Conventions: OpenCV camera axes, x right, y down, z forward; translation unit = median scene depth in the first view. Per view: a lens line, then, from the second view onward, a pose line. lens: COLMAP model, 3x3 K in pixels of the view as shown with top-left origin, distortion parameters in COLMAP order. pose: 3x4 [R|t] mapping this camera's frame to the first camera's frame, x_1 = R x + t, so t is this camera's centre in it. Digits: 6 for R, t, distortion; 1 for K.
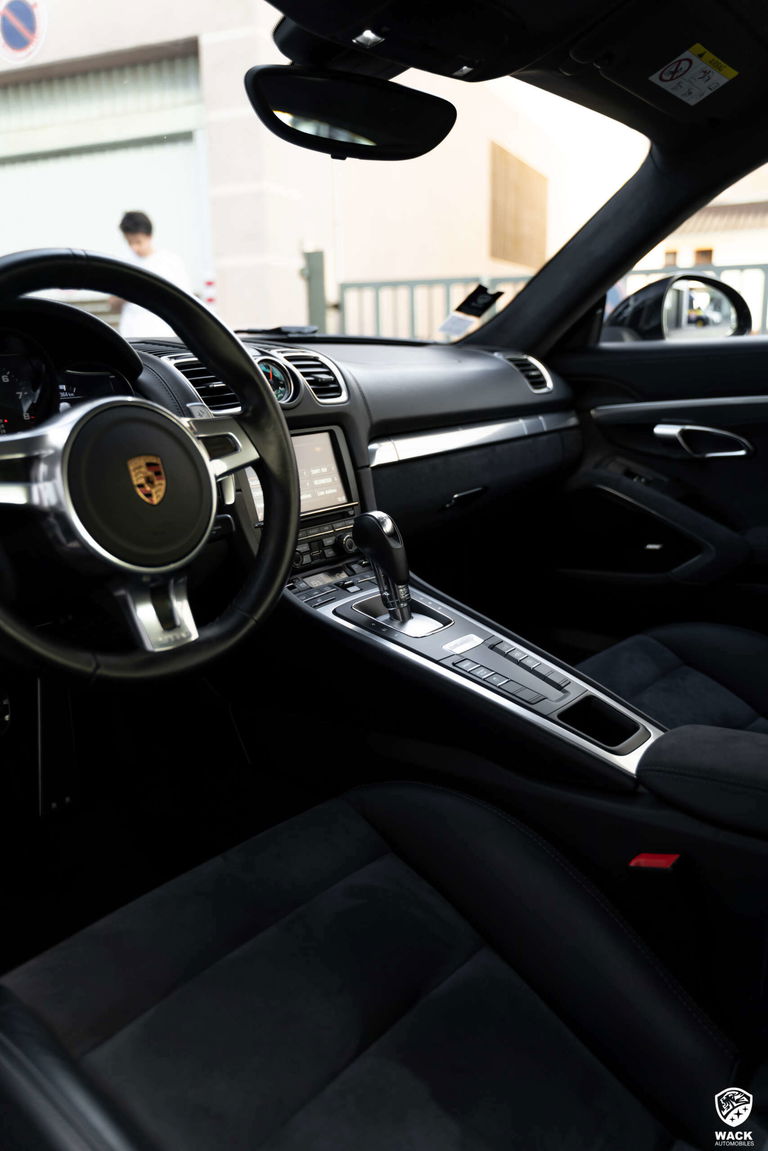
lens RADIAL K [[917.0, 0, 384.0], [0, 917.0, 575.5], [0, 0, 1]] dist [0.000437, -0.007002]
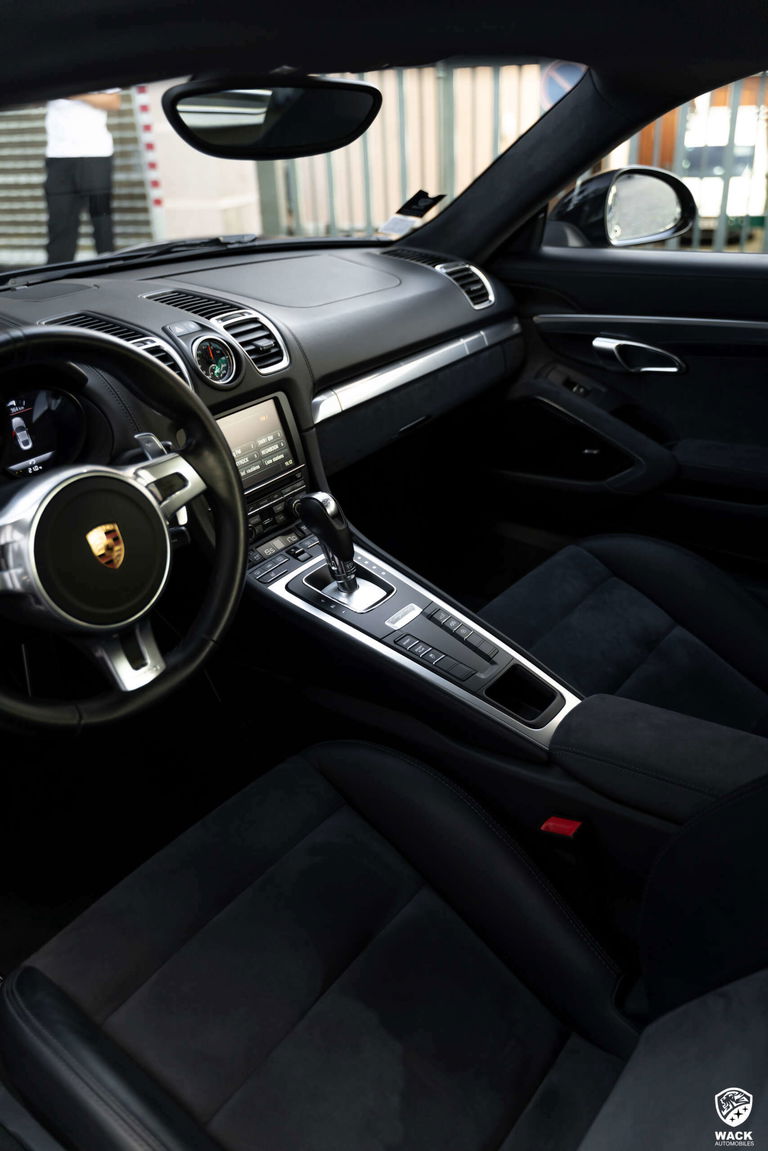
lens RADIAL K [[917.0, 0, 384.0], [0, 917.0, 575.5], [0, 0, 1]] dist [0.000437, -0.007002]
pose [[0.998663, -0.040277, 0.032414, 0.025412], [0.031614, 0.971830, 0.233551, -0.213958], [-0.040907, -0.232214, 0.971804, -0.064421]]
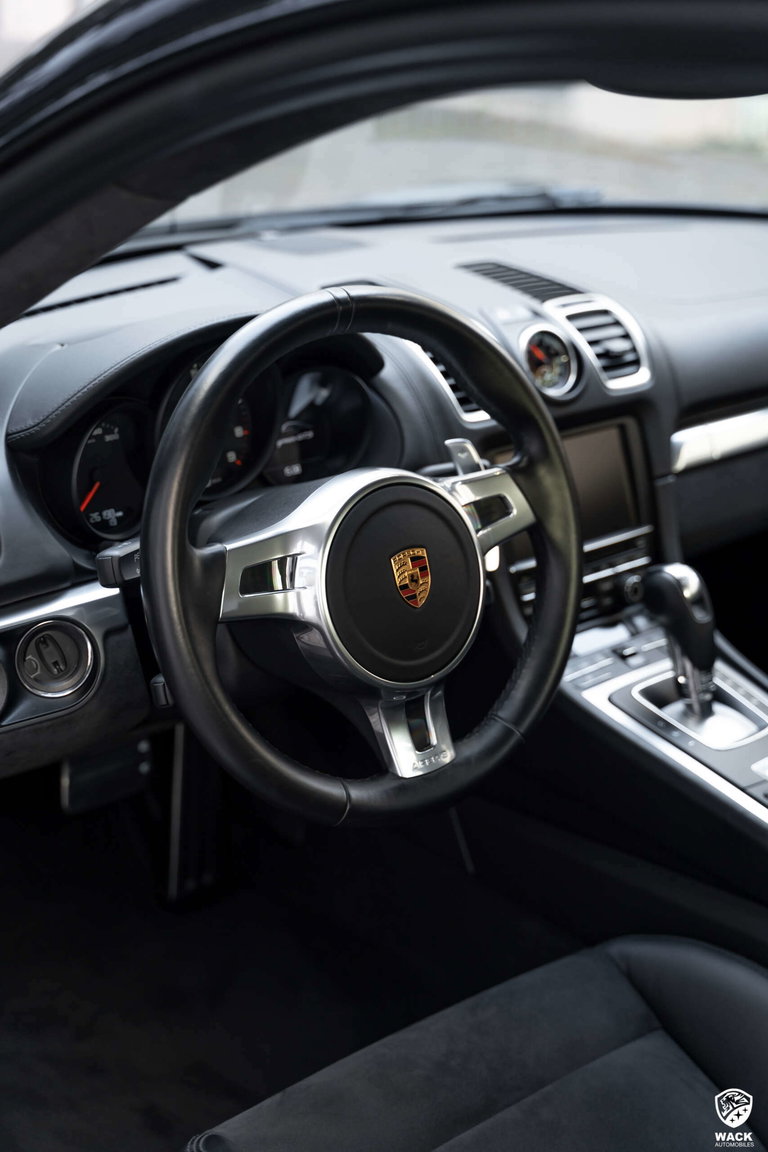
lens RADIAL K [[1720.5, 0, 385.2], [0, 1720.5, 602.3], [0, 0, 1]] dist [-0.031091, -0.026905]
pose [[0.985581, 0.087449, -0.144856, -0.036070], [-0.070401, 0.990406, 0.118909, -0.178268], [0.153865, -0.106996, 0.982282, -0.358876]]
